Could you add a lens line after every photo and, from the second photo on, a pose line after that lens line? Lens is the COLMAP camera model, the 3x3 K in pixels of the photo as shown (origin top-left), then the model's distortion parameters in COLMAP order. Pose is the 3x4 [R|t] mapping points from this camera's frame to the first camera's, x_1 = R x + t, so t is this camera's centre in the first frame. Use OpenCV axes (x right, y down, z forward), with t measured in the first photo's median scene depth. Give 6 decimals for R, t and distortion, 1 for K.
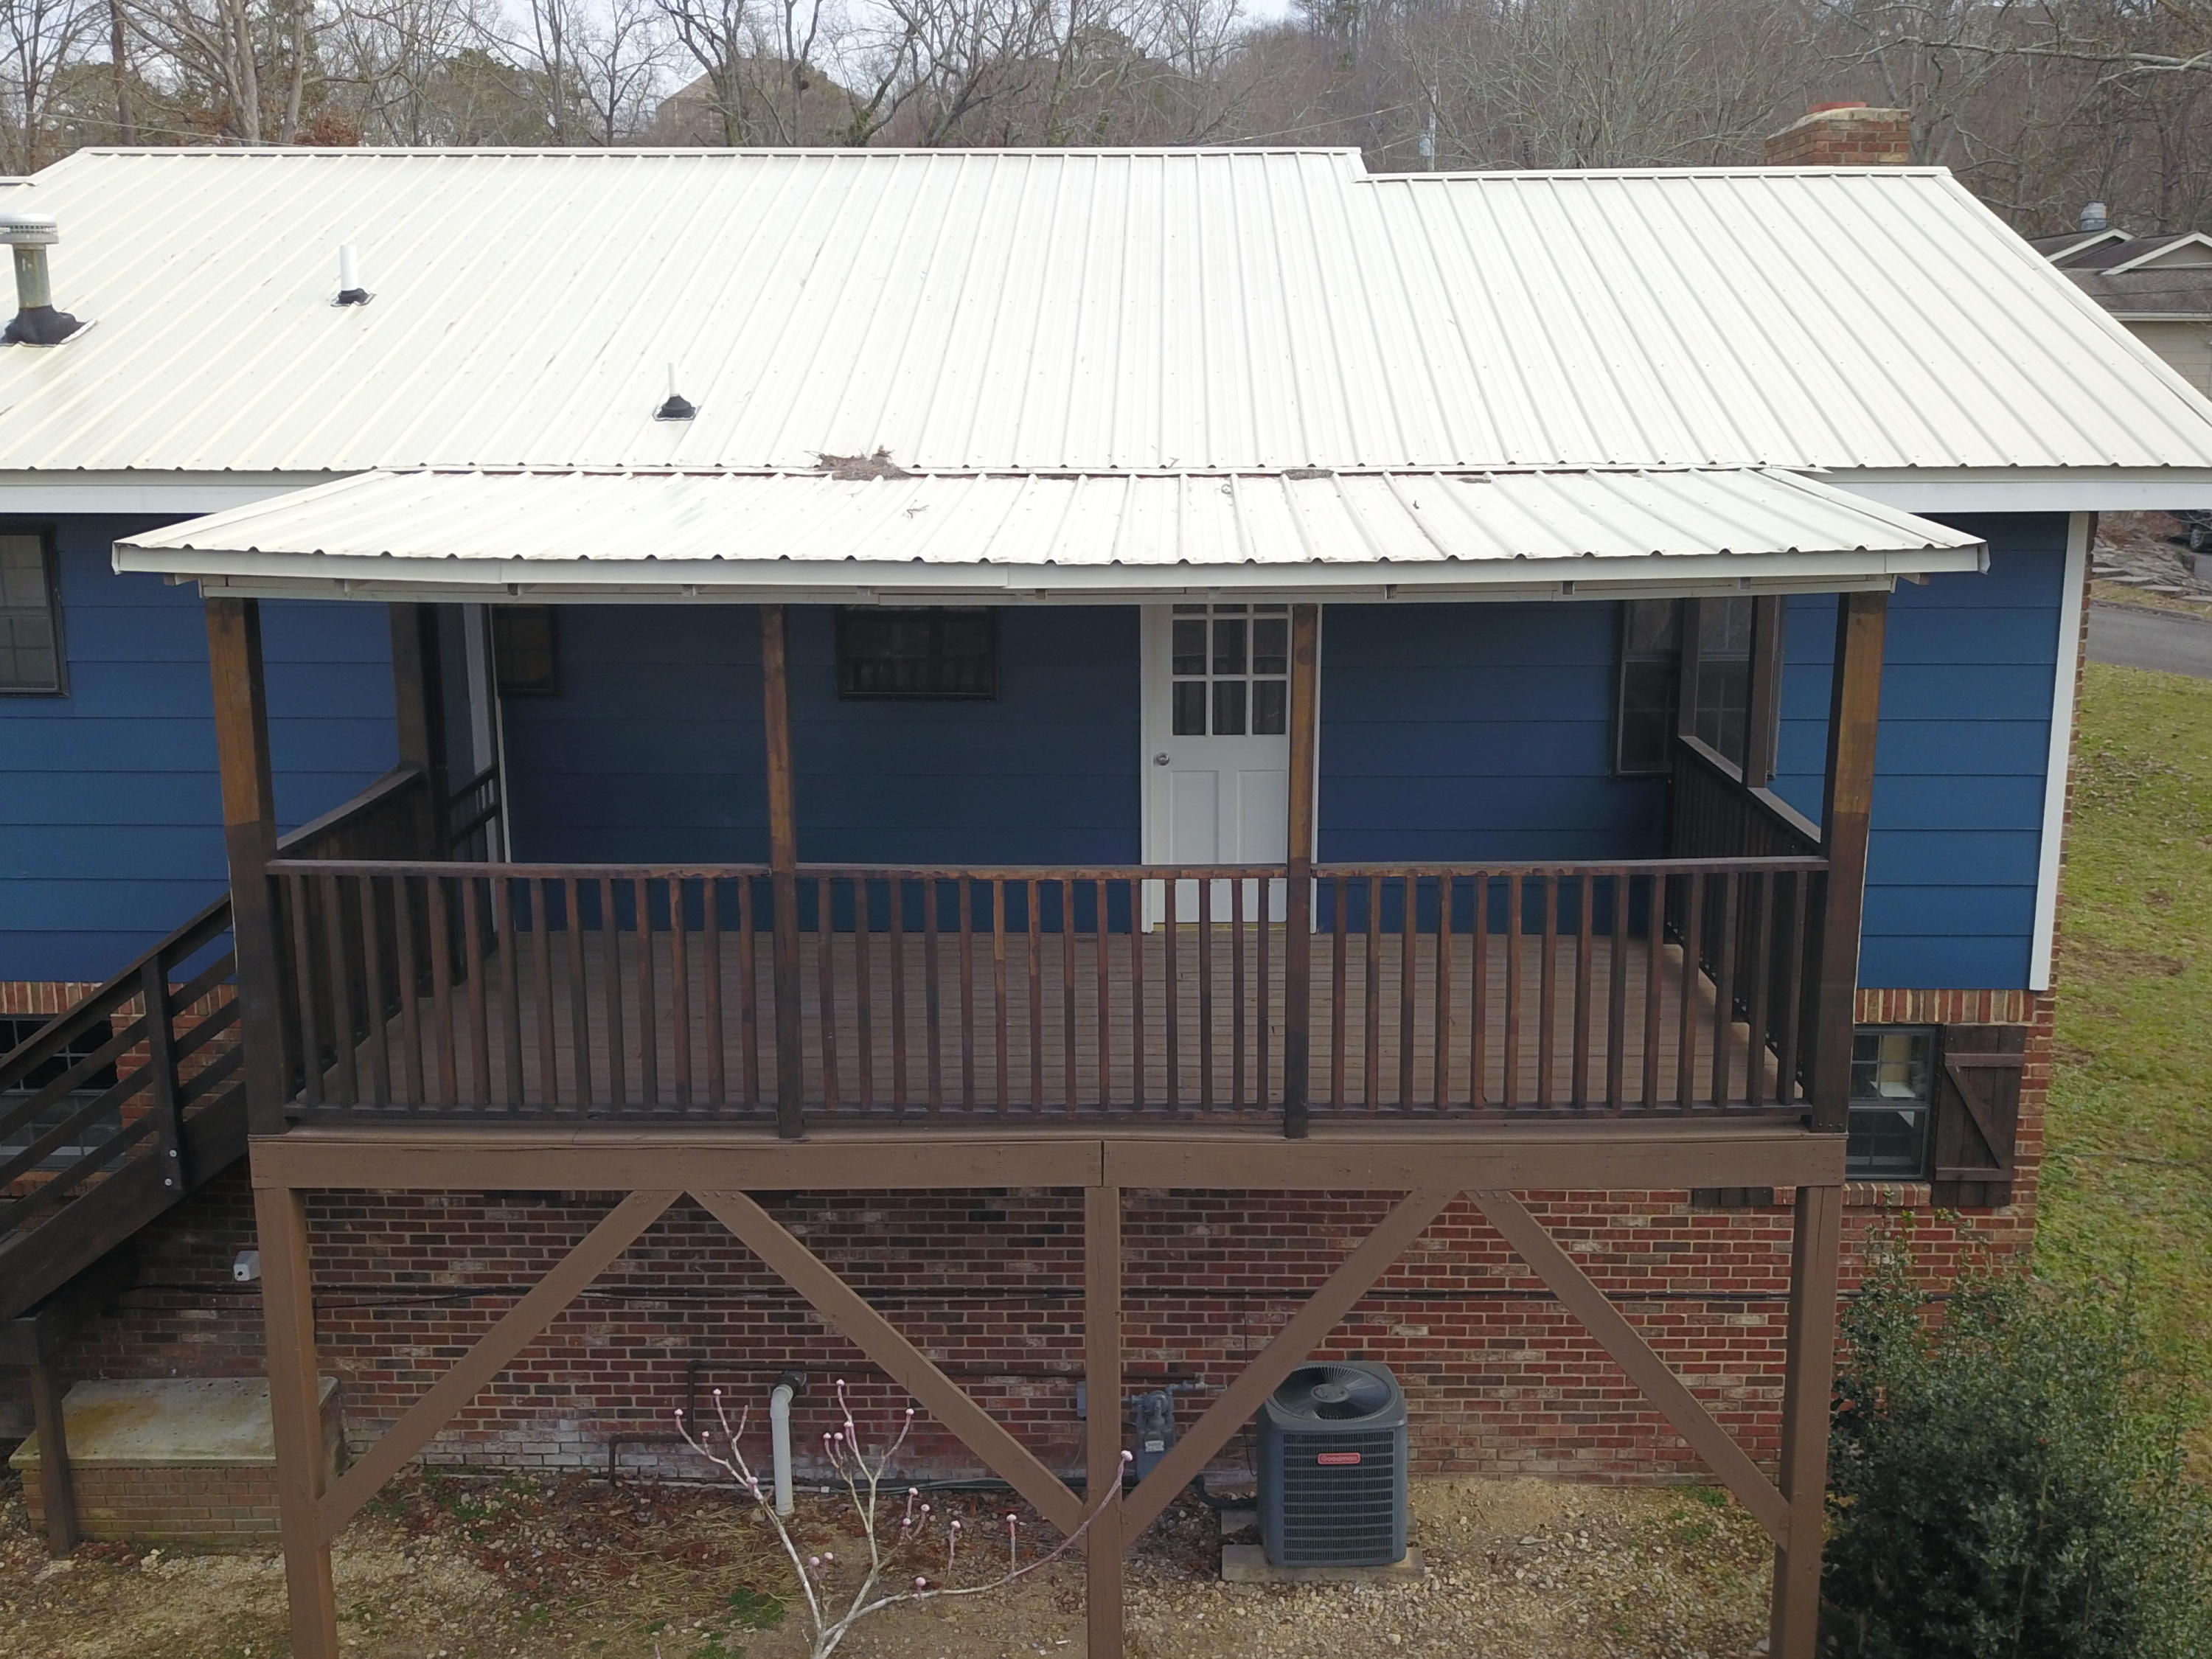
lens RADIAL K [[1692.2, 0, 1102.3], [0, 1692.2, 833.2], [0, 0, 1]] dist [0.009539, -0.006517]
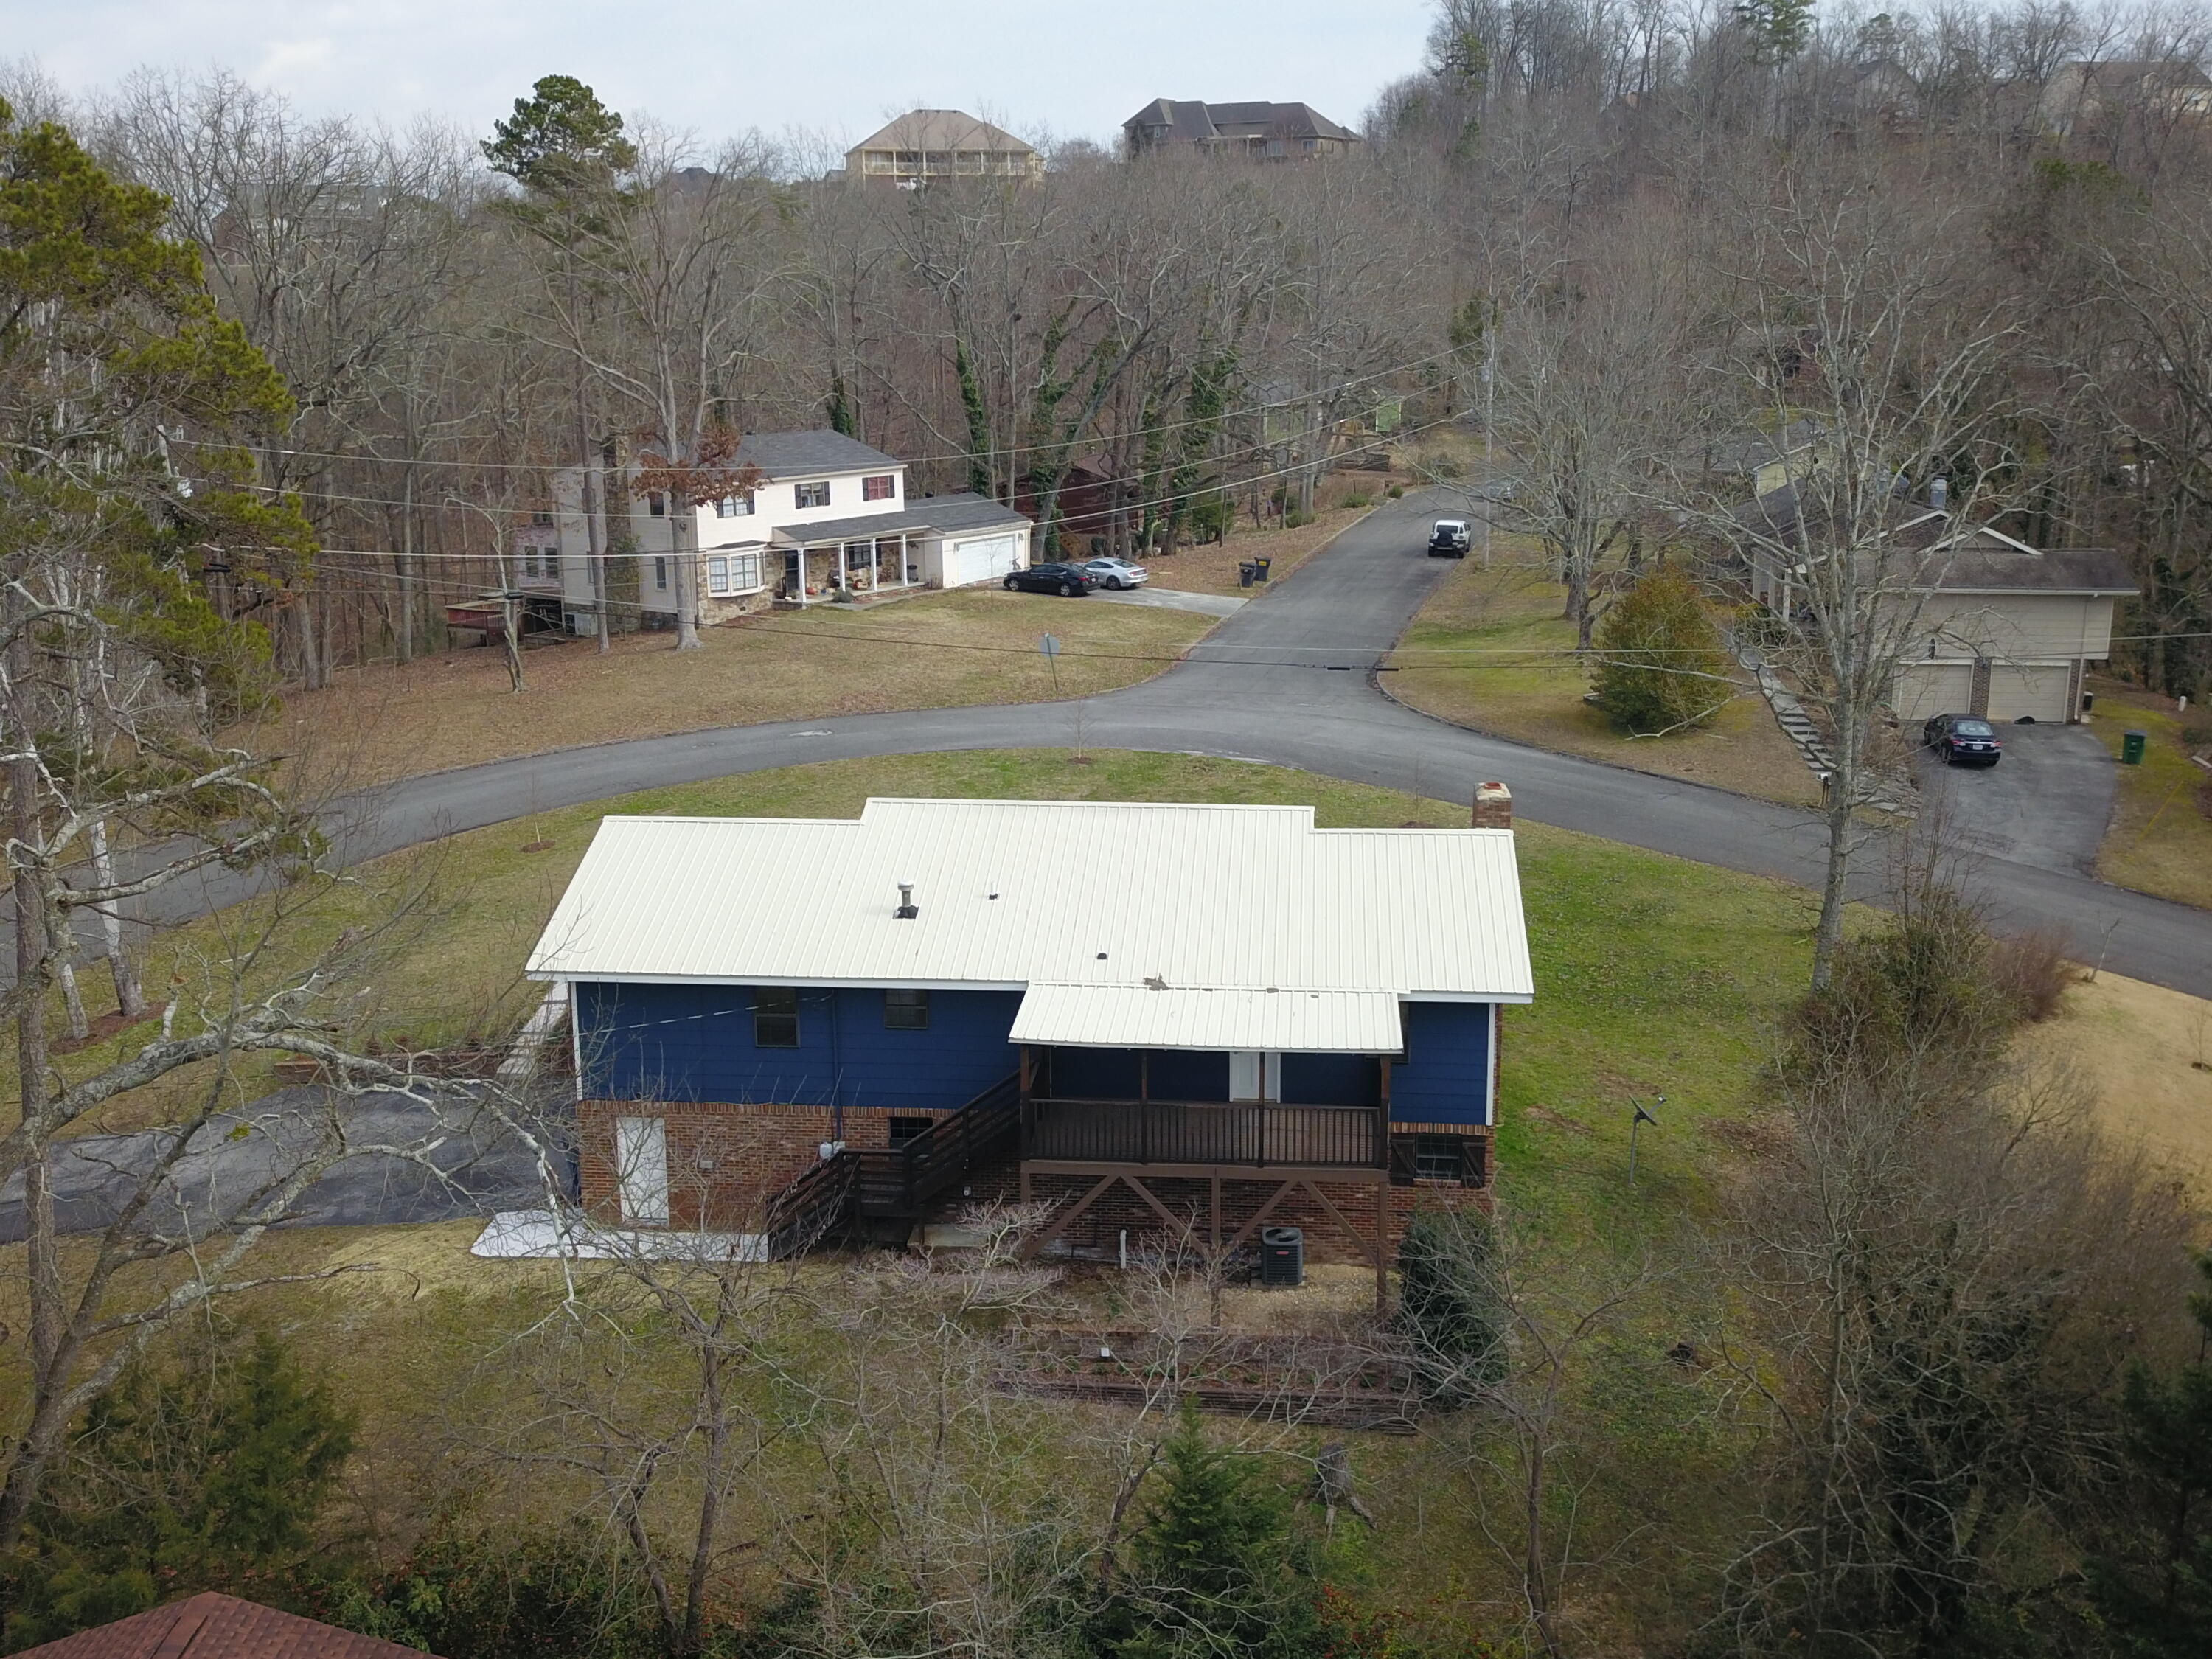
lens RADIAL K [[1692.2, 0, 1111.9], [0, 1692.2, 827.6], [0, 0, 1]] dist [0.009539, -0.006517]
pose [[0.997303, 0.009249, -0.072807, 0.035252], [-0.007476, 0.999670, 0.024595, -0.662493], [0.073010, -0.023985, 0.997043, -2.772305]]
